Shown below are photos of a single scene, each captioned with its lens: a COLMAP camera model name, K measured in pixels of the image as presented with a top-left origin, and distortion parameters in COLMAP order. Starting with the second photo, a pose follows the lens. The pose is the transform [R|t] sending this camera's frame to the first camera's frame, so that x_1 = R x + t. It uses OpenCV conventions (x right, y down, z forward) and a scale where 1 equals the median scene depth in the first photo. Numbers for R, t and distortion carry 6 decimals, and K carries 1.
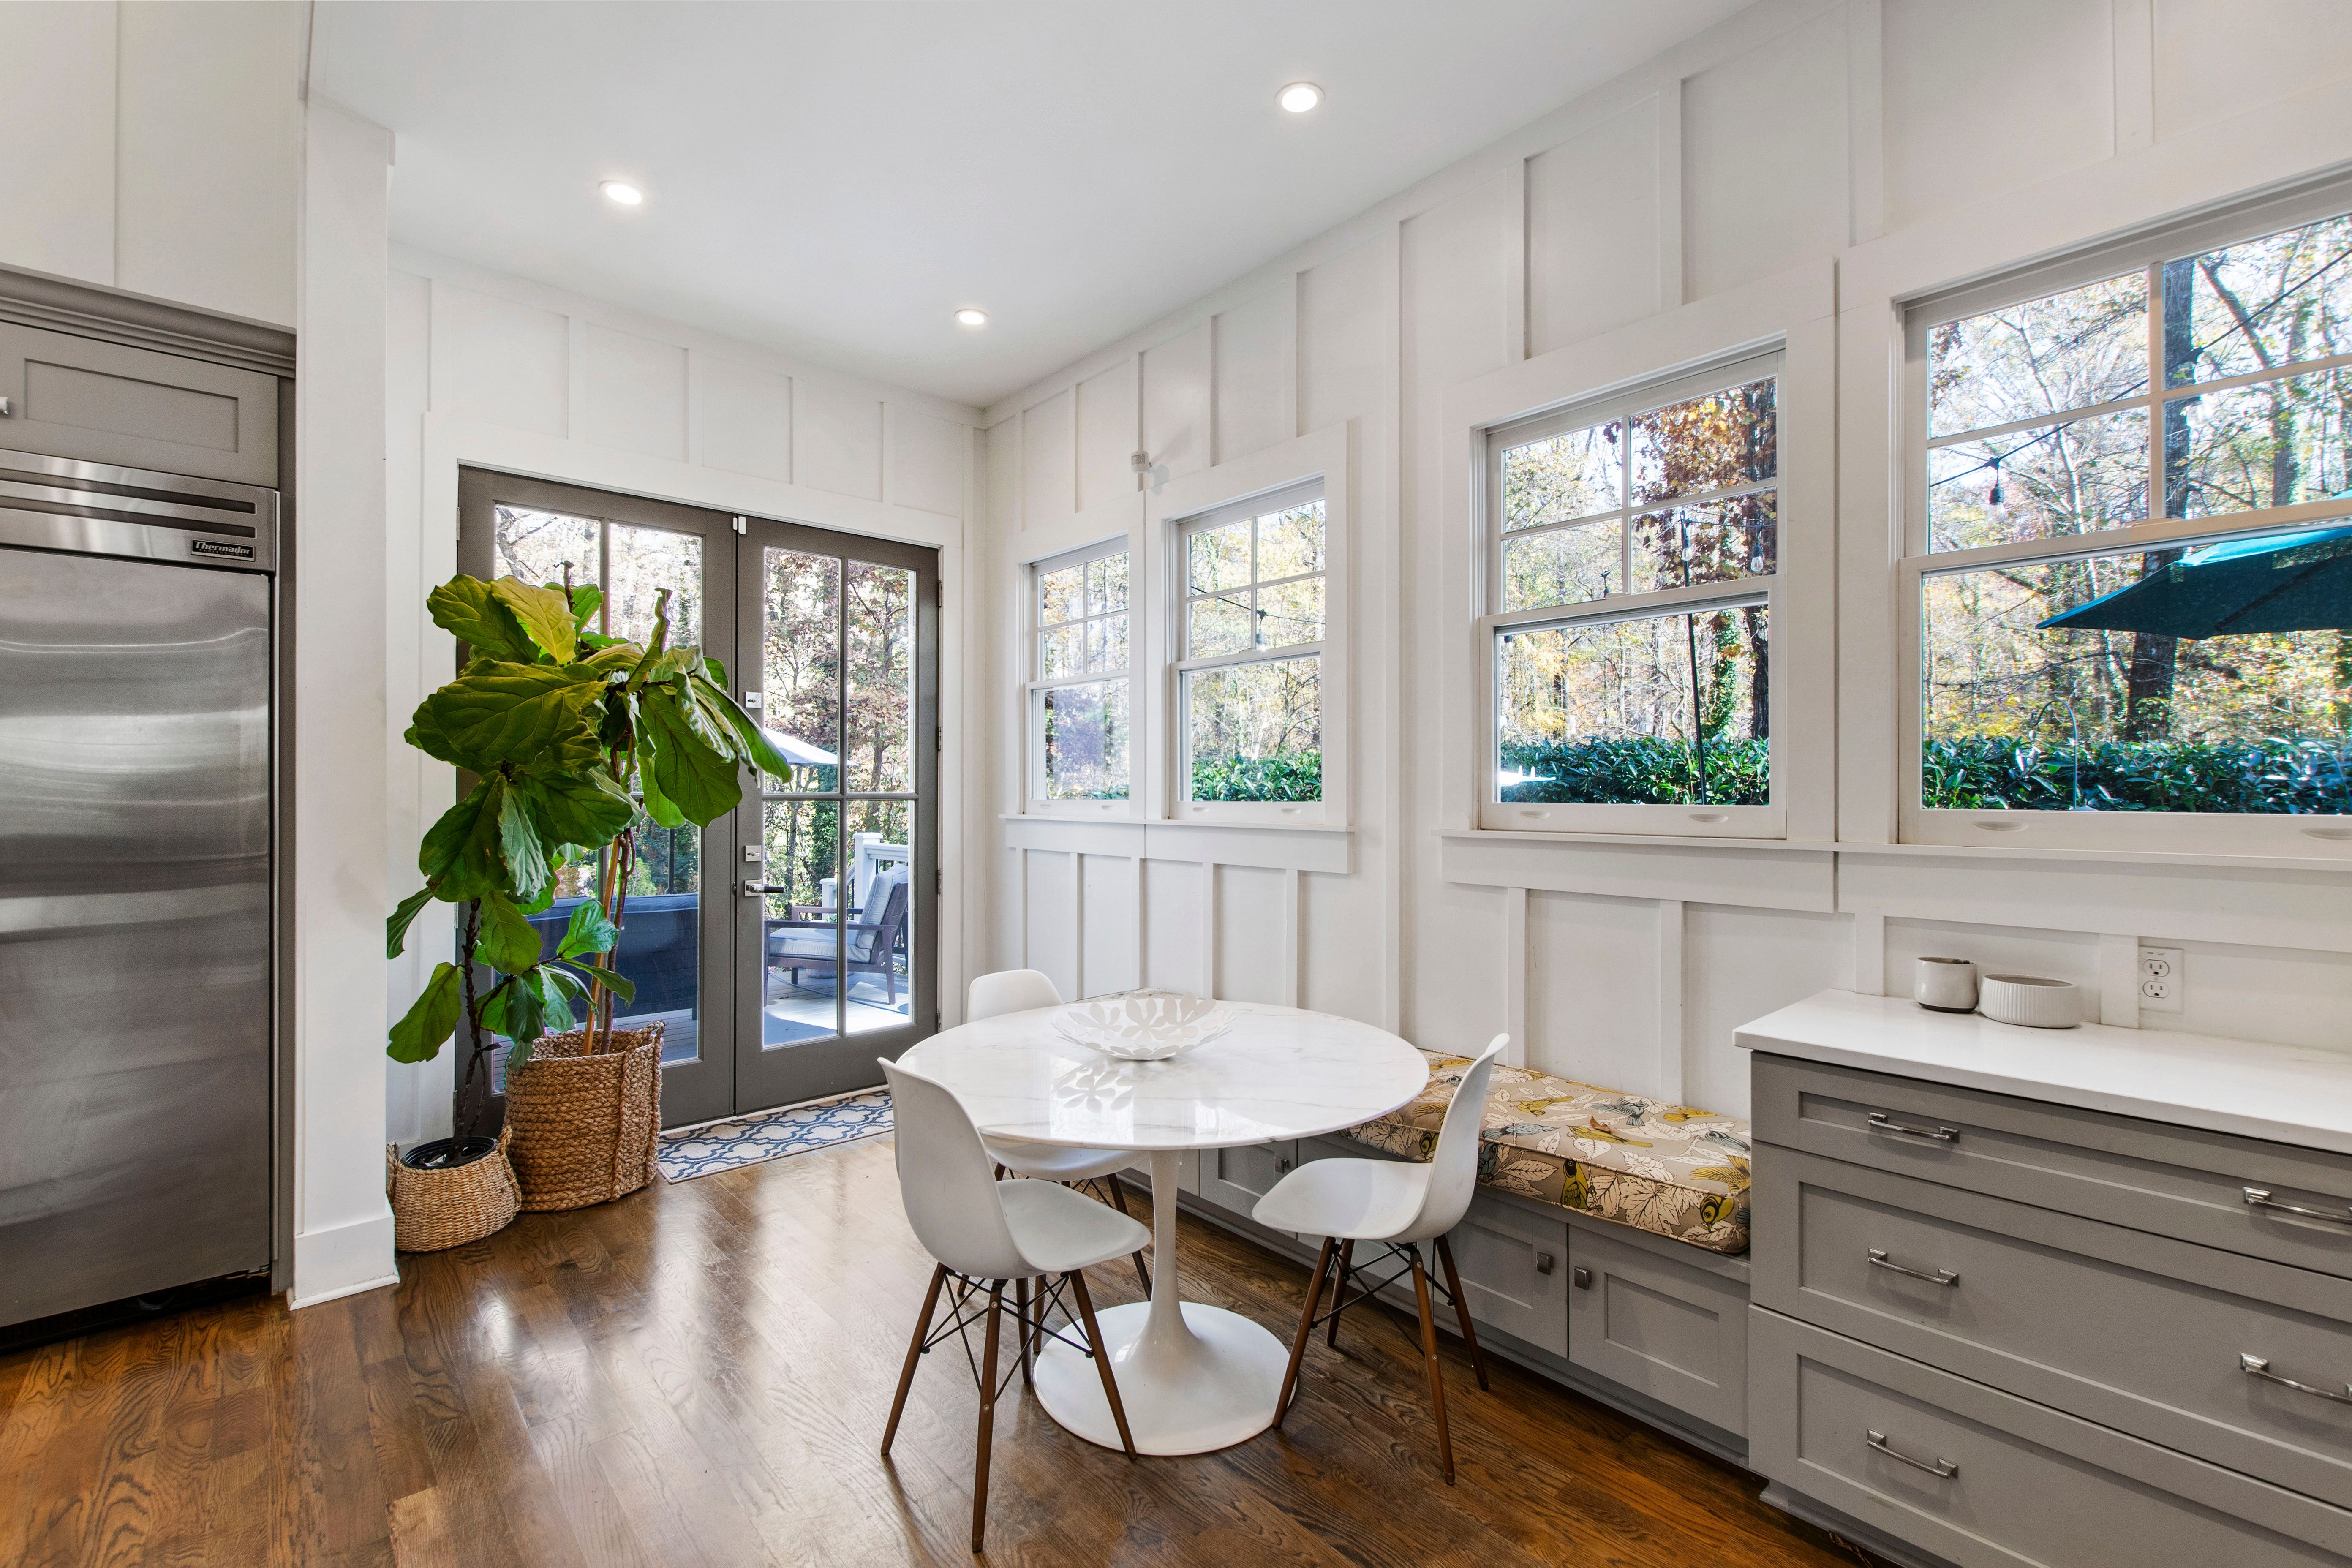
lens RADIAL K [[1019.2, 0, 1167.1], [0, 1019.2, 793.6], [0, 0, 1]] dist [0.002859, -0.001502]
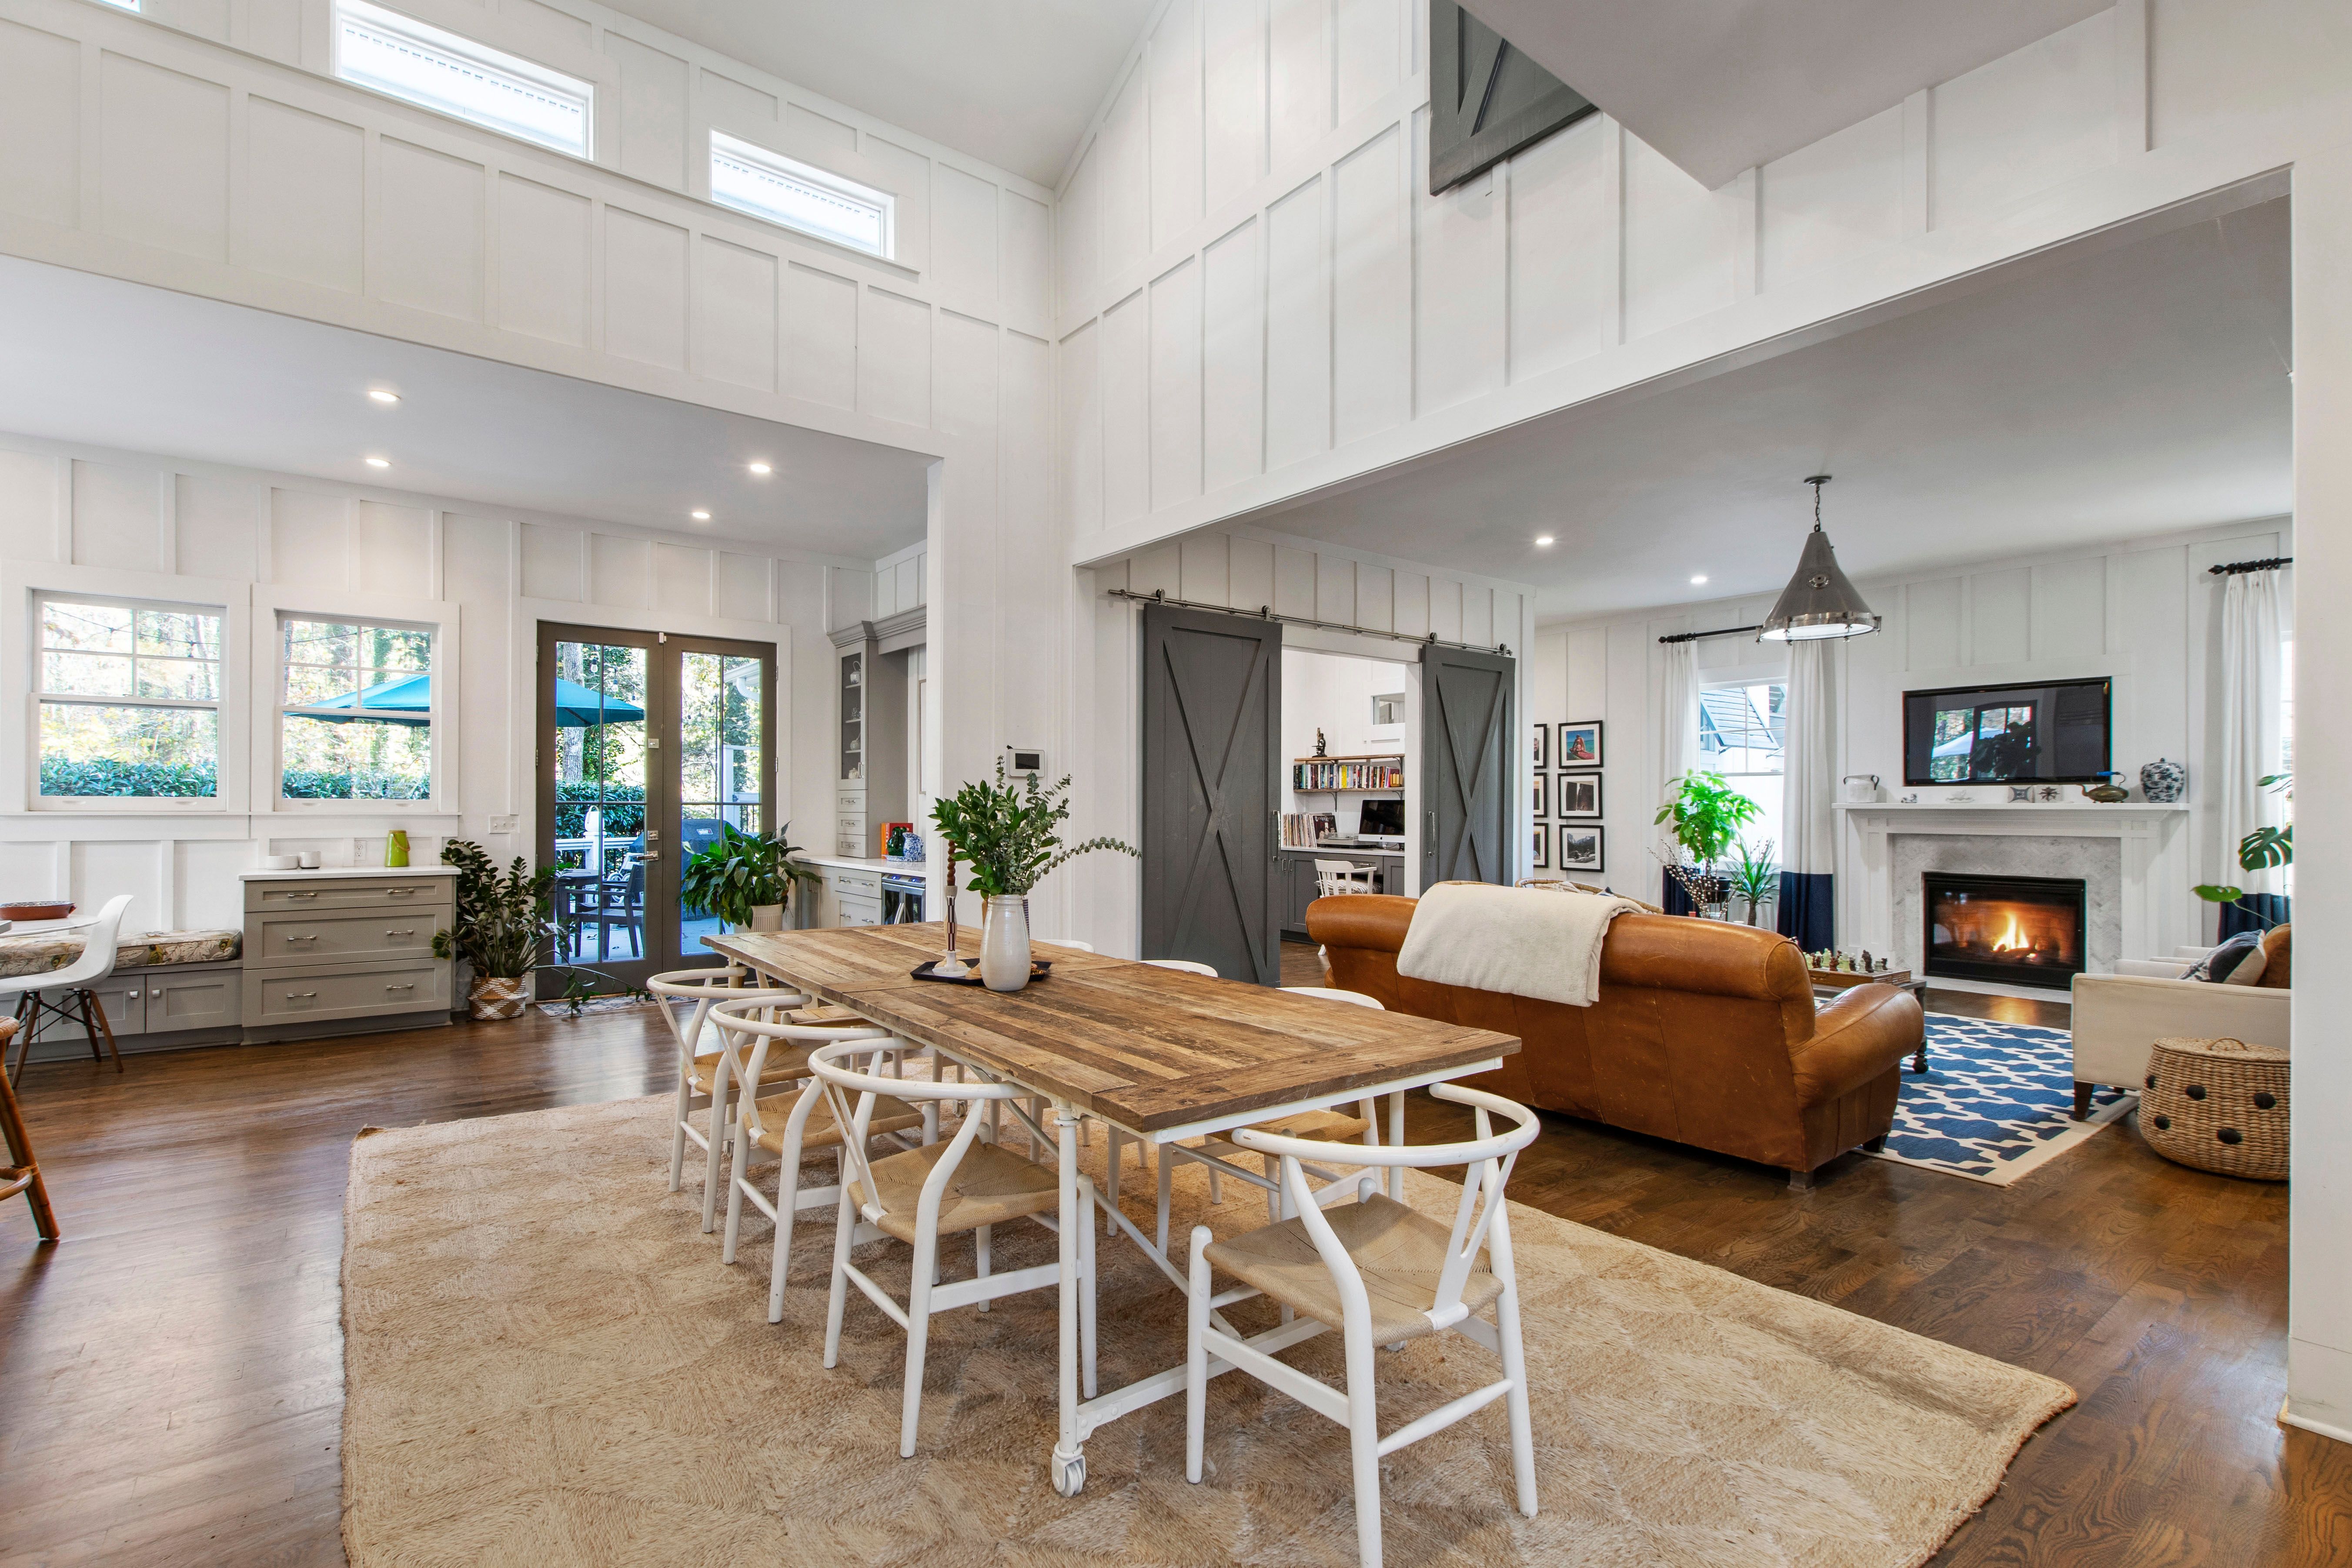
lens RADIAL K [[1019.1, 0, 1098.2], [0, 1019.1, 822.0], [0, 0, 1]] dist [0.002859, -0.001502]
pose [[0.119807, -0.011476, 0.992731, -1.627617], [-0.003215, 0.999923, 0.011947, 0.036249], [-0.992792, -0.004623, 0.119761, -1.413550]]
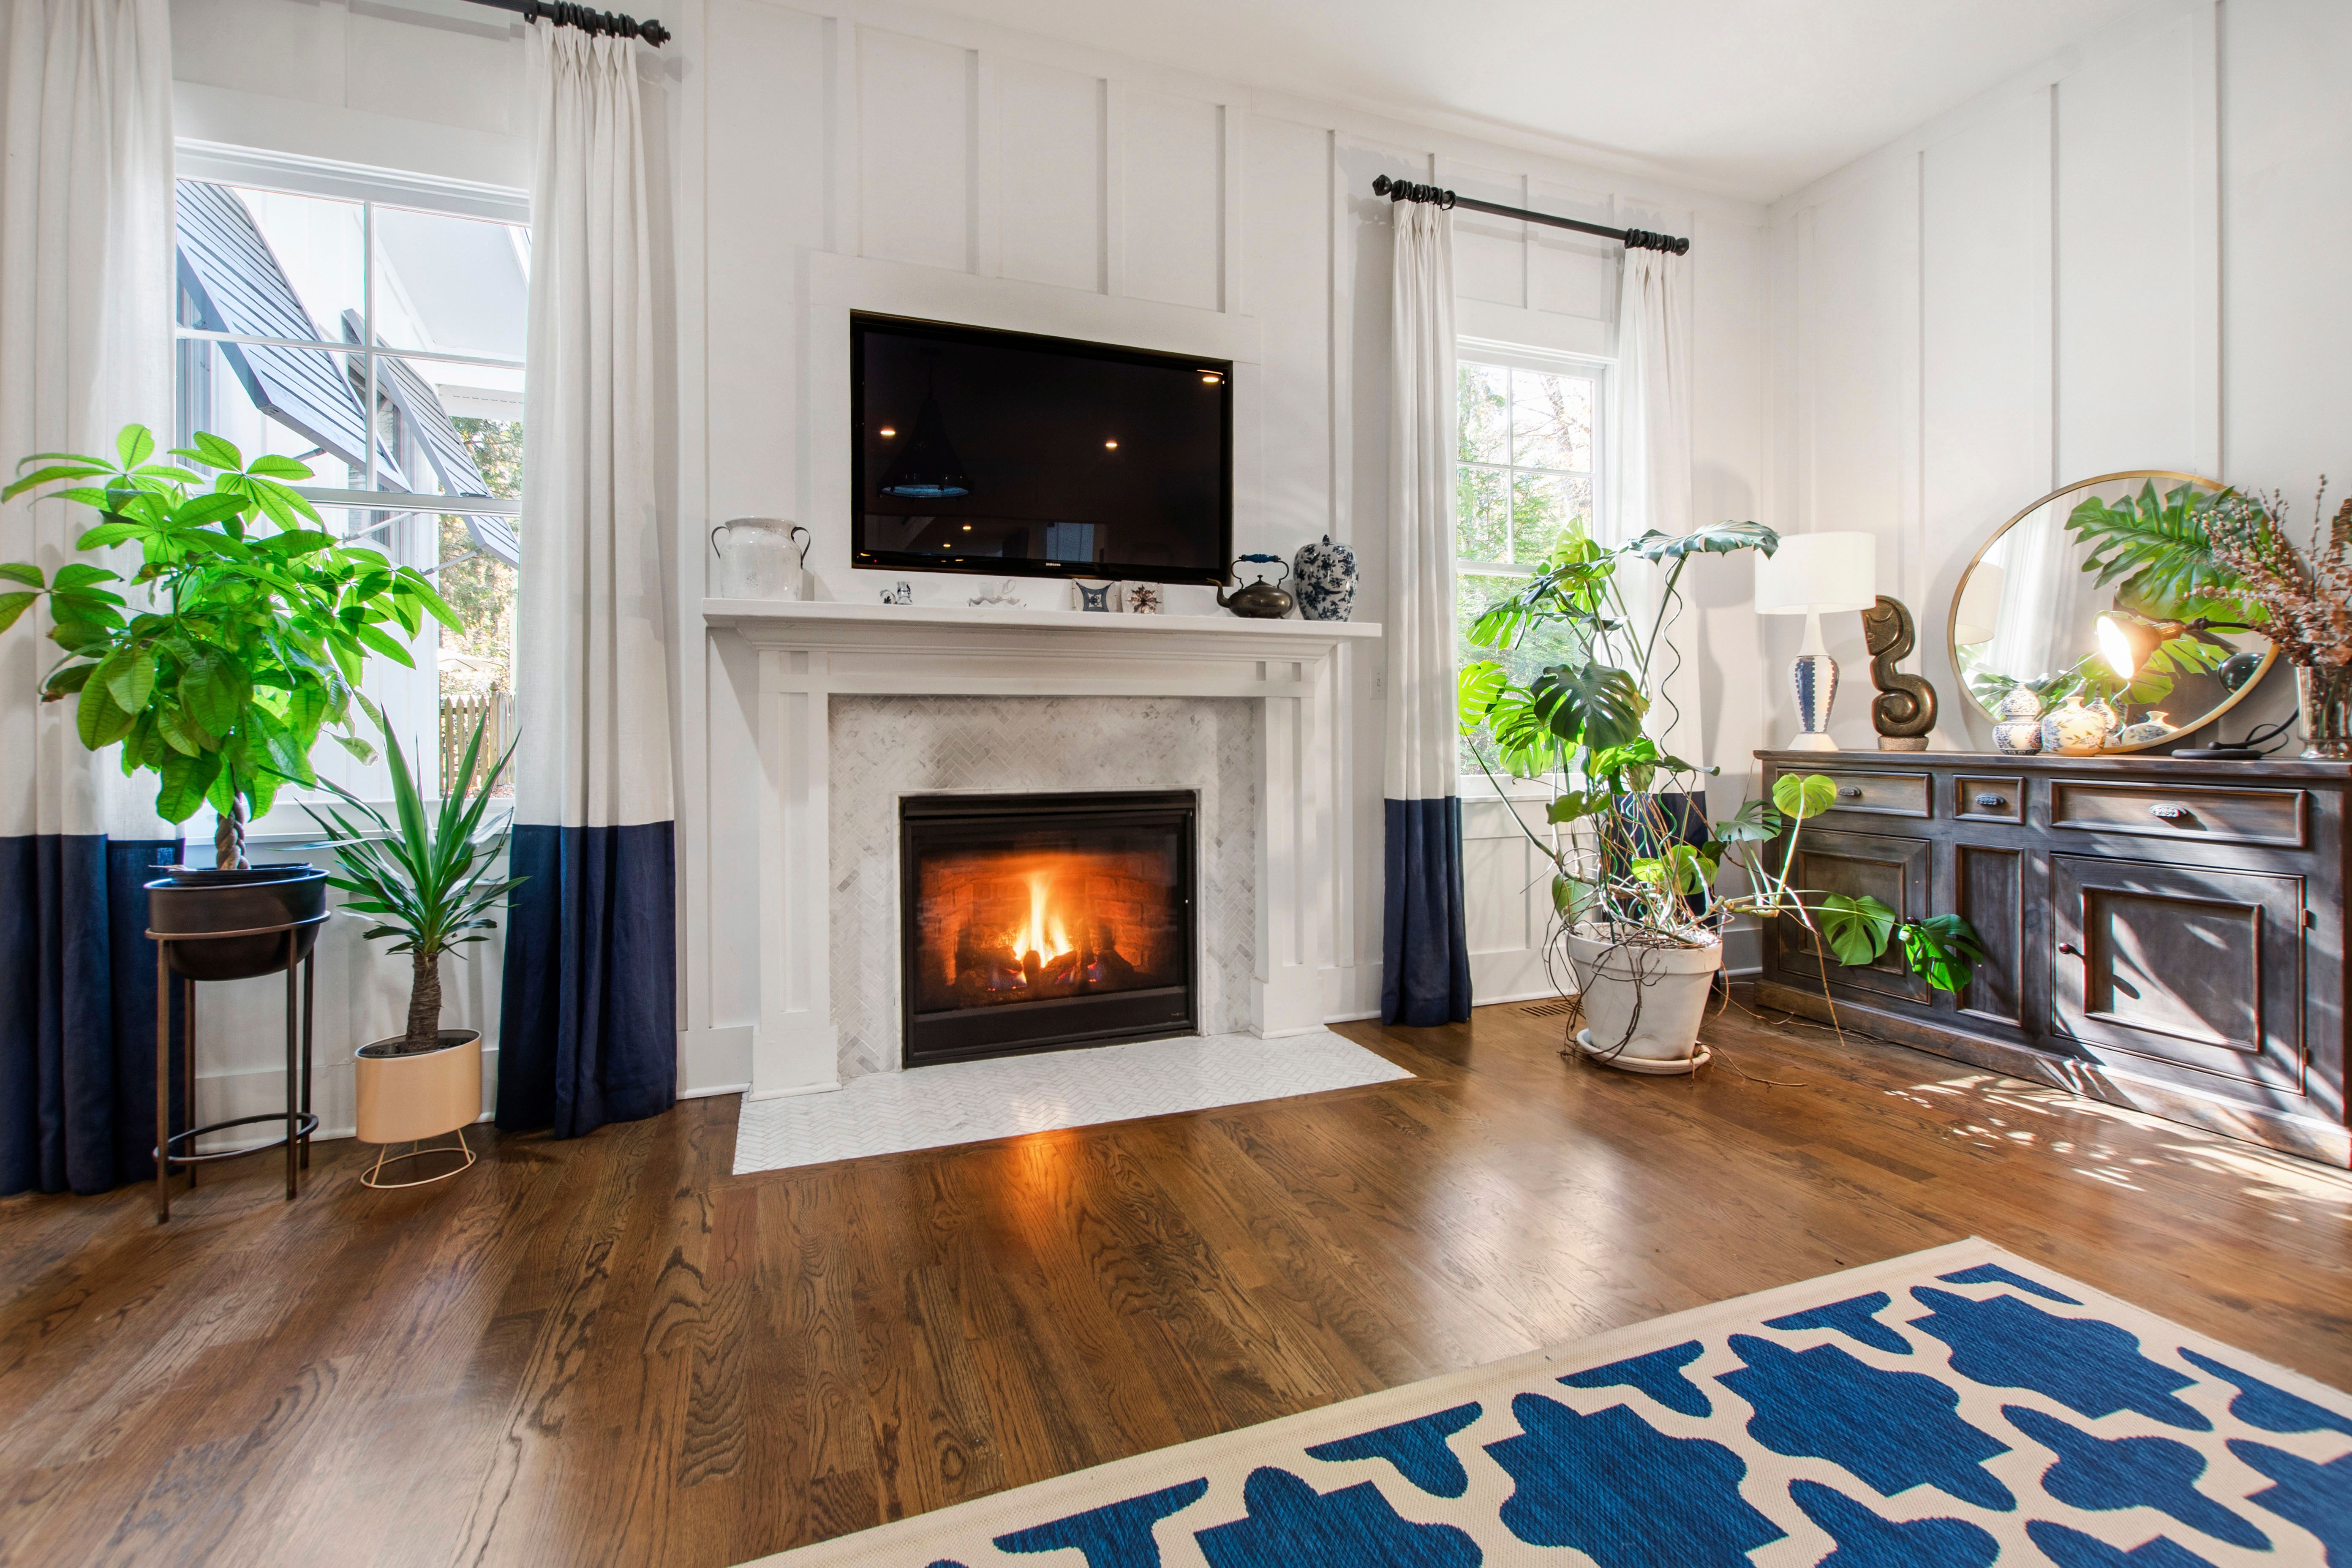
lens RADIAL K [[1019.2, 0, 1176.9], [0, 1019.2, 720.9], [0, 0, 1]] dist [0.002859, -0.001502]
pose [[-0.934856, 0.002708, 0.355016, 1.374424], [0.001259, 0.999990, -0.004311, 0.147851], [-0.355024, -0.003584, -0.934850, -2.692818]]
